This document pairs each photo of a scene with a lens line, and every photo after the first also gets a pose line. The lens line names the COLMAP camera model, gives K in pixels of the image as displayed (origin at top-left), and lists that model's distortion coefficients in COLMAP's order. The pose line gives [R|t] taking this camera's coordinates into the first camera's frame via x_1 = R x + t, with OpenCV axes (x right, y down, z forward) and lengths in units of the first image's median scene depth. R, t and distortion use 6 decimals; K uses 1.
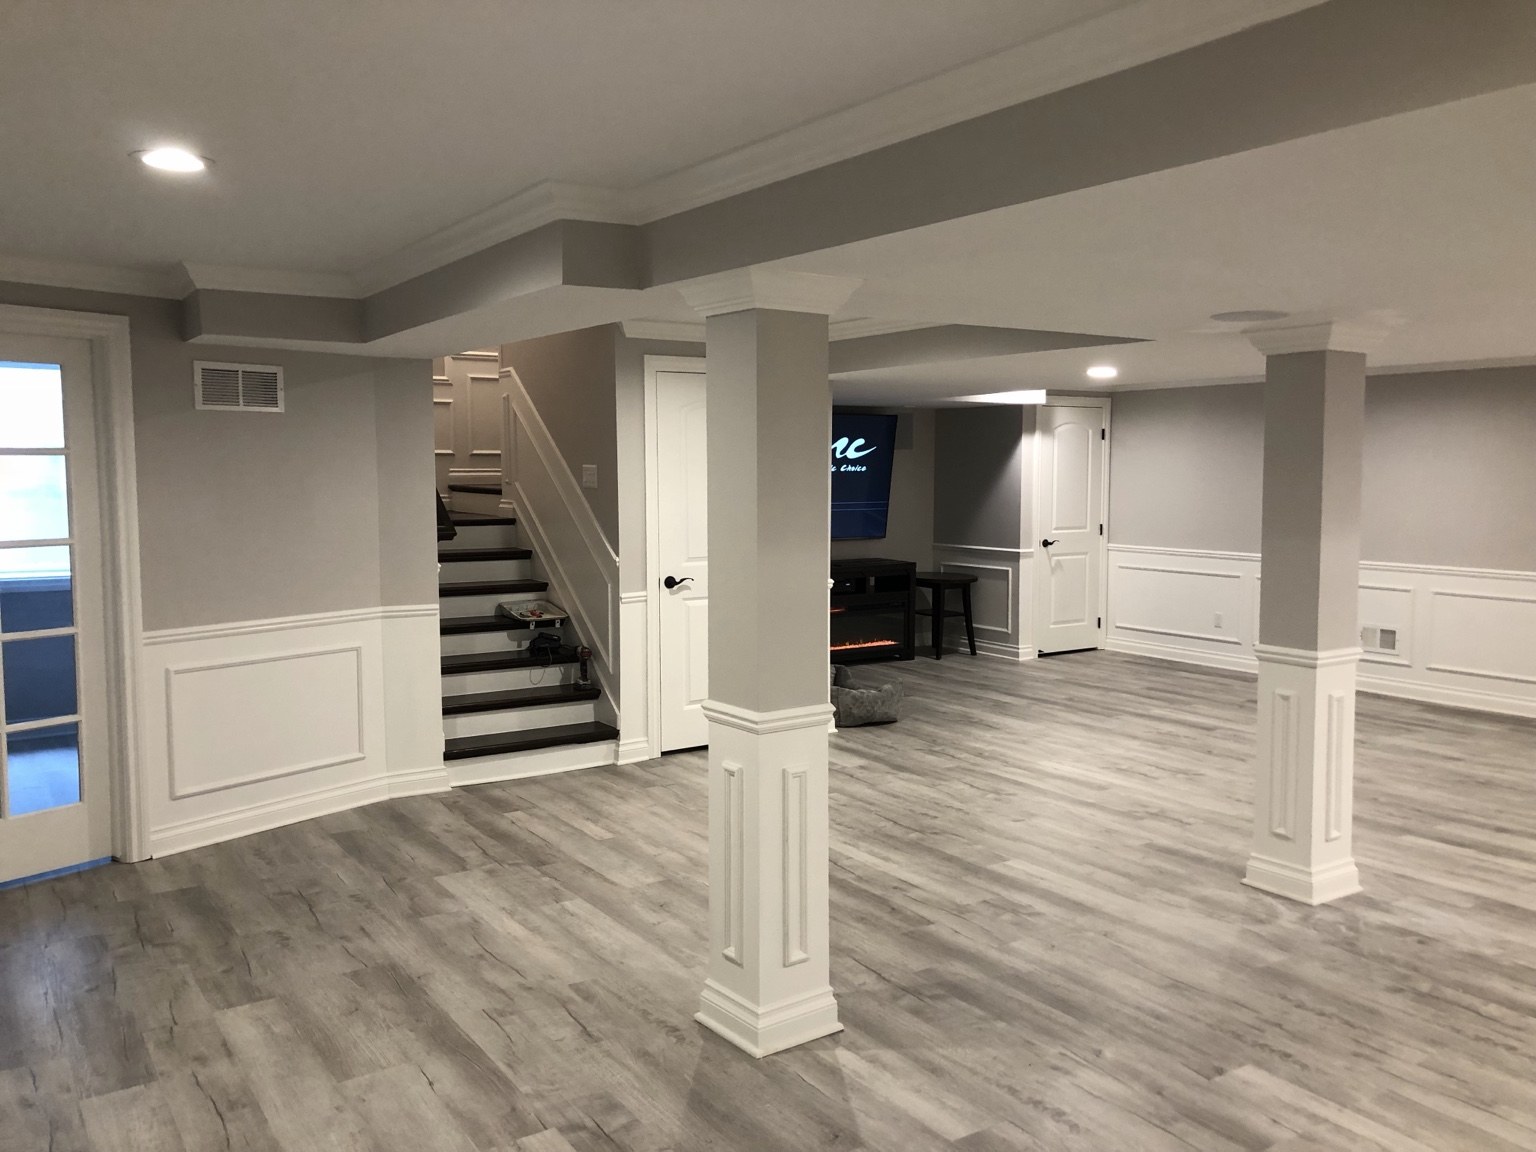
lens RADIAL K [[1279.2, 0, 794.3], [0, 1279.2, 565.8], [0, 0, 1]] dist [0.051924, -0.042656]
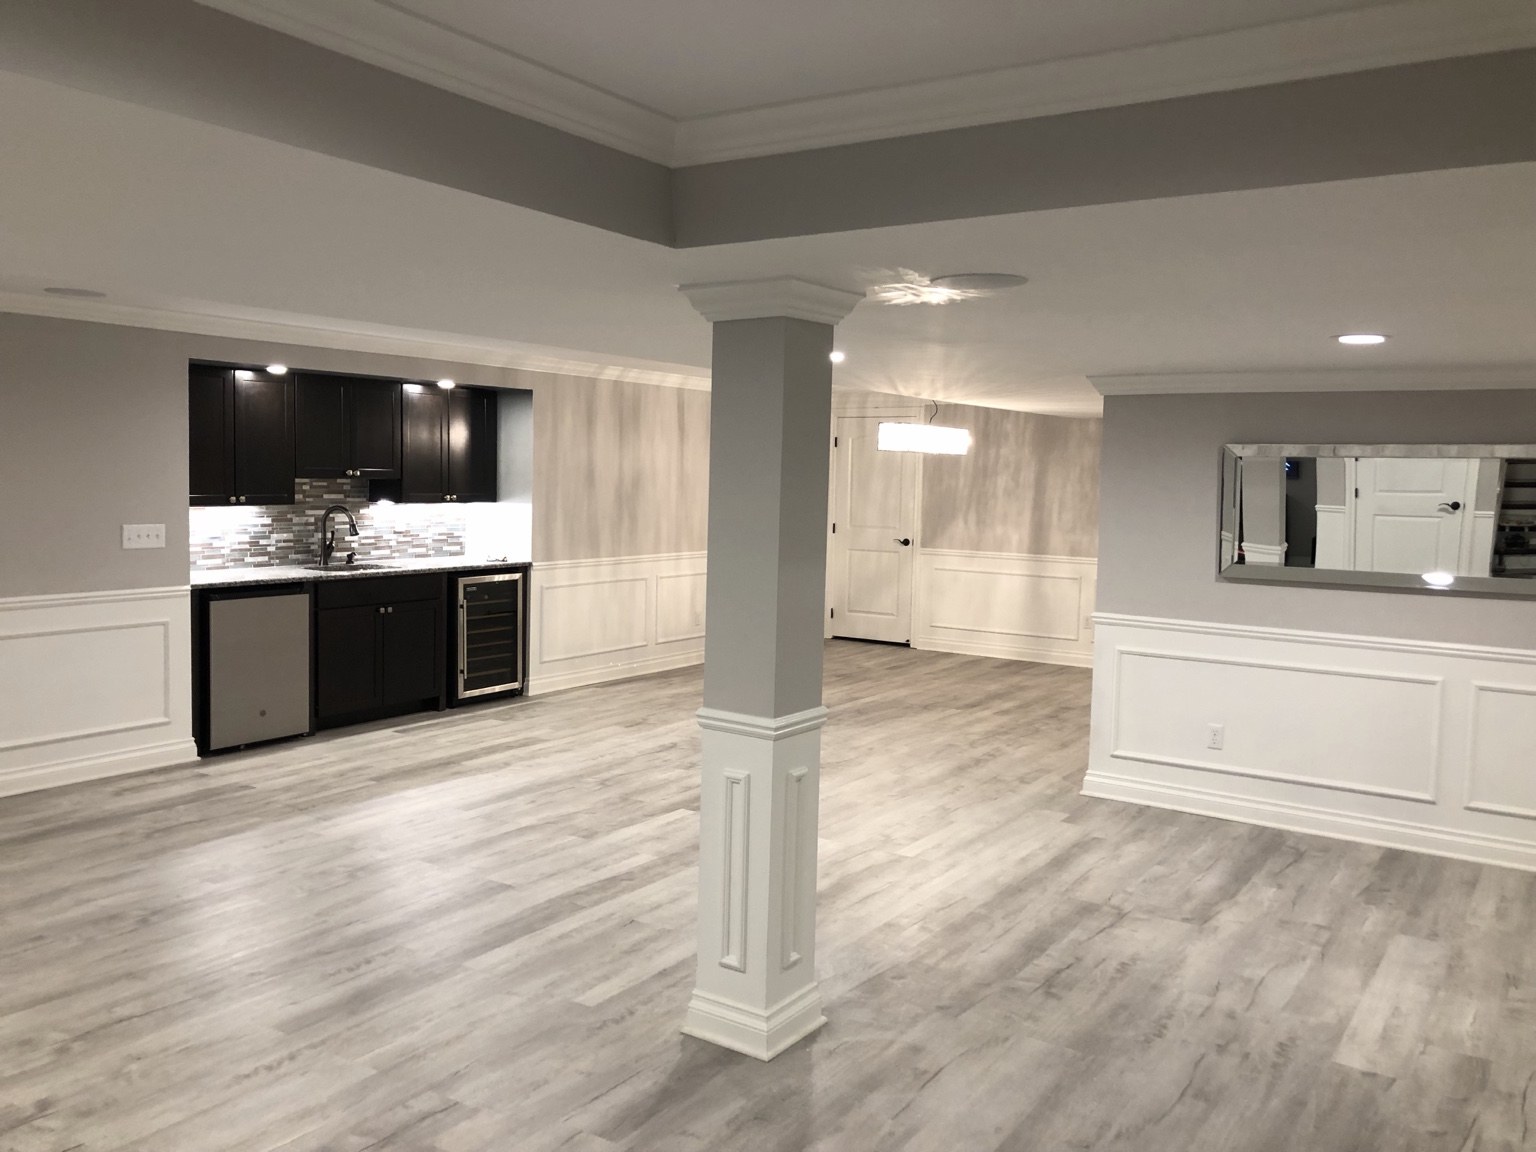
lens RADIAL K [[1261.8, 0, 752.4], [0, 1261.8, 613.9], [0, 0, 1]] dist [0.006186, 0.000156]
pose [[-0.367690, -0.113288, 0.923022, -0.265041], [0.050624, 0.988642, 0.141508, -0.095965], [-0.928570, 0.098758, -0.357778, 1.255163]]
